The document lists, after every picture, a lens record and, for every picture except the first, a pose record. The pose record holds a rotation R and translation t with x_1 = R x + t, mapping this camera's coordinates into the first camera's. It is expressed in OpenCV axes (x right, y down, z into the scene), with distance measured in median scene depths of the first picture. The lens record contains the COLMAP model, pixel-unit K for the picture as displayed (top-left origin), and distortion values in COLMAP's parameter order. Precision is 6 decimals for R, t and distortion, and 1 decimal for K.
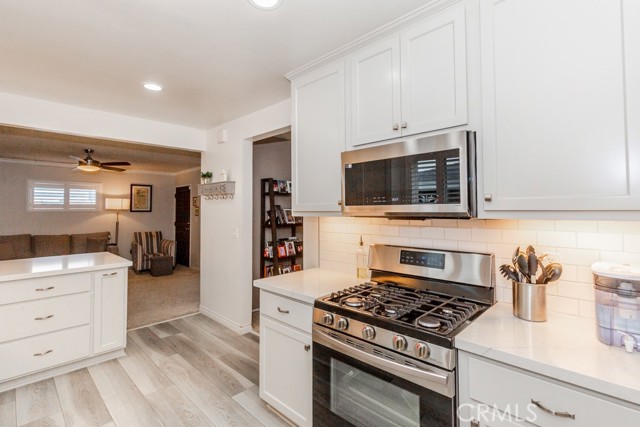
lens RADIAL K [[298.8, 0, 320.0], [0, 298.8, 201.4], [0, 0, 1]] dist [0.000730, 0.000020]
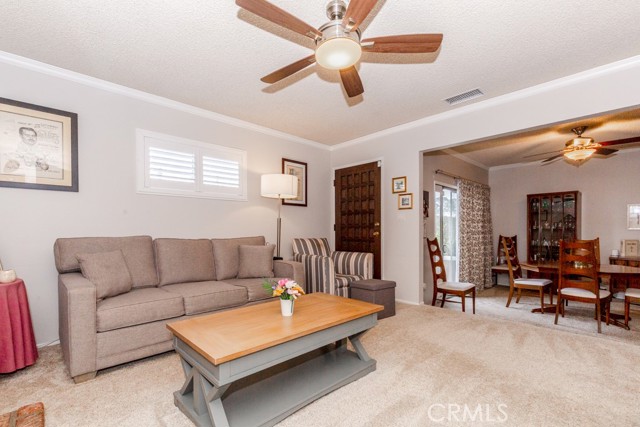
lens RADIAL K [[292.0, 0, 319.8], [0, 292.0, 232.3], [0, 0, 1]] dist [0.001498, 0.000086]
pose [[0.999268, 0.004190, -0.038016, -0.996274], [-0.002759, 0.999288, 0.037626, 0.125586], [0.038147, -0.037493, 0.998569, 0.781296]]
